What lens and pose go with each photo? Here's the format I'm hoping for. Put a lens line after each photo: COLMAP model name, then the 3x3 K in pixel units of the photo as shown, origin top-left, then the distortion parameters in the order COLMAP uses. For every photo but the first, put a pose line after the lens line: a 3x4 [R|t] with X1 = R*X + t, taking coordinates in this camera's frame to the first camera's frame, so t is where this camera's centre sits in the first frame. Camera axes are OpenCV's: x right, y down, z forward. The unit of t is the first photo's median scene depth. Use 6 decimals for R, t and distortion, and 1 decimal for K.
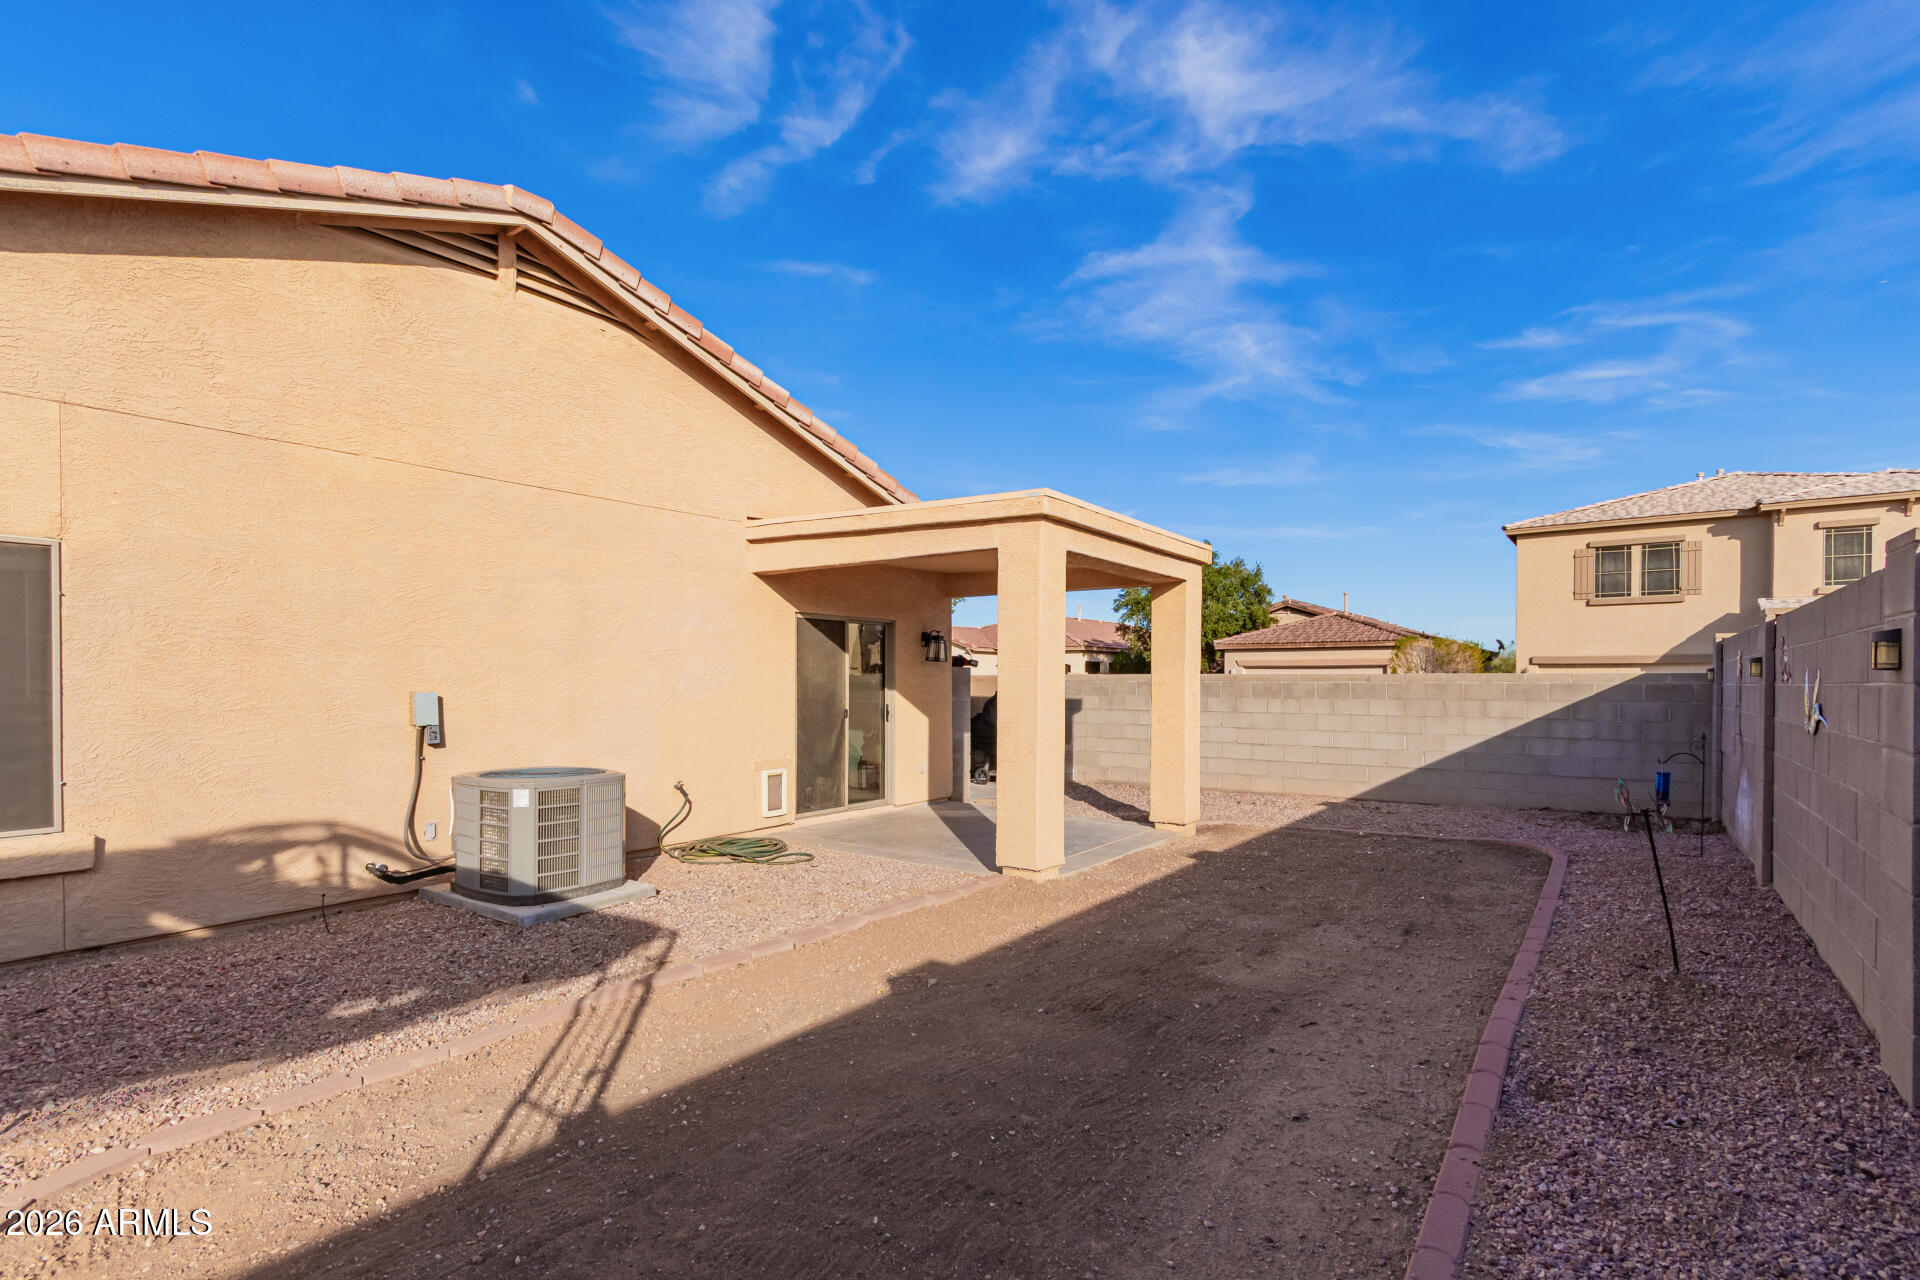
lens RADIAL K [[907.9, 0, 968.5], [0, 907.9, 696.6], [0, 0, 1]] dist [0.000804, 0.000561]
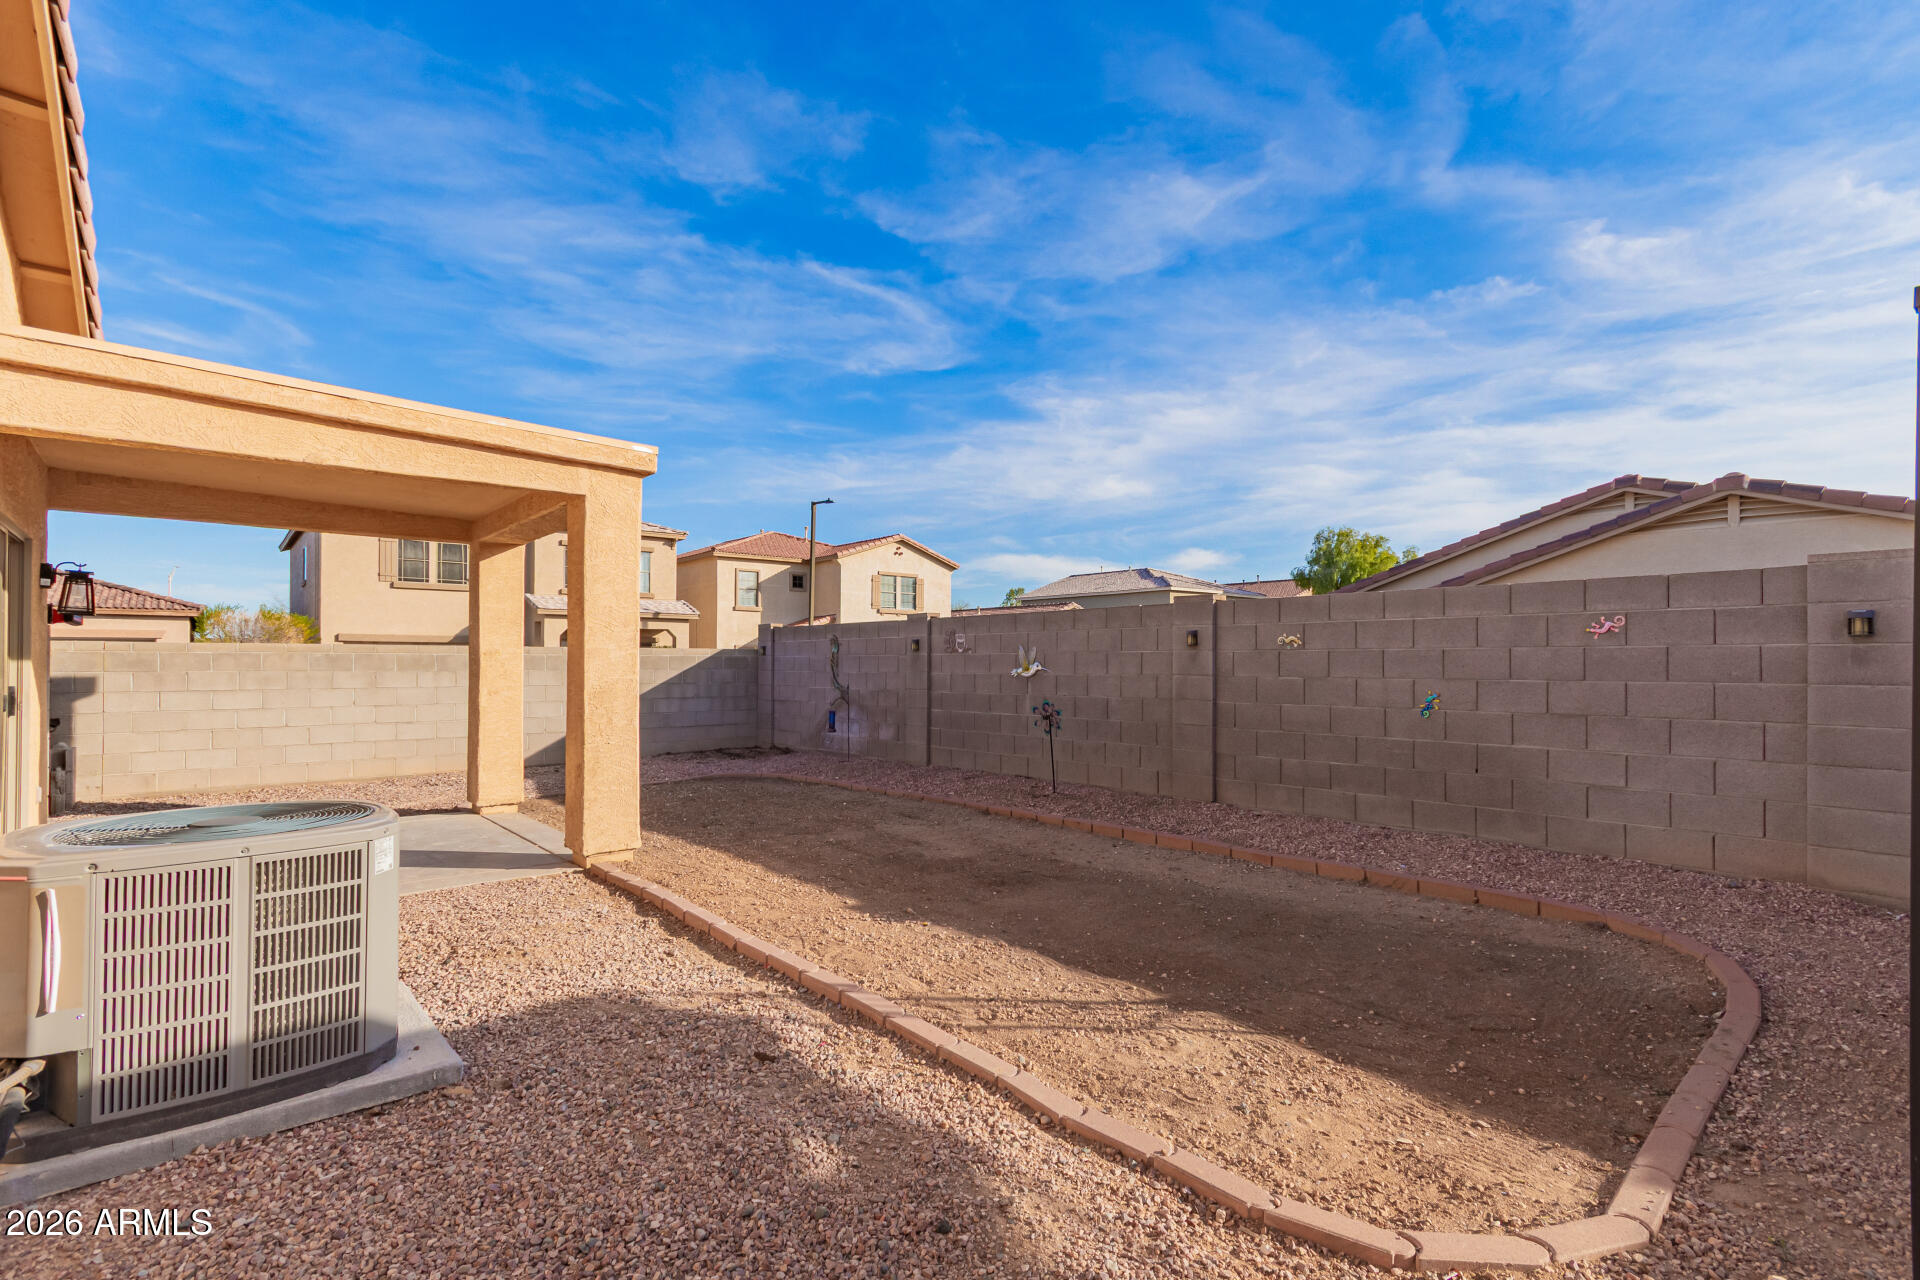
lens RADIAL K [[891.0, 0, 963.9], [0, 891.0, 630.4], [0, 0, 1]] dist [-0.001211, 0.000416]
pose [[0.218979, 0.034364, 0.975124, -0.513486], [0.016691, 0.999101, -0.038957, 0.005590], [-0.975587, 0.024807, 0.218208, 0.314002]]
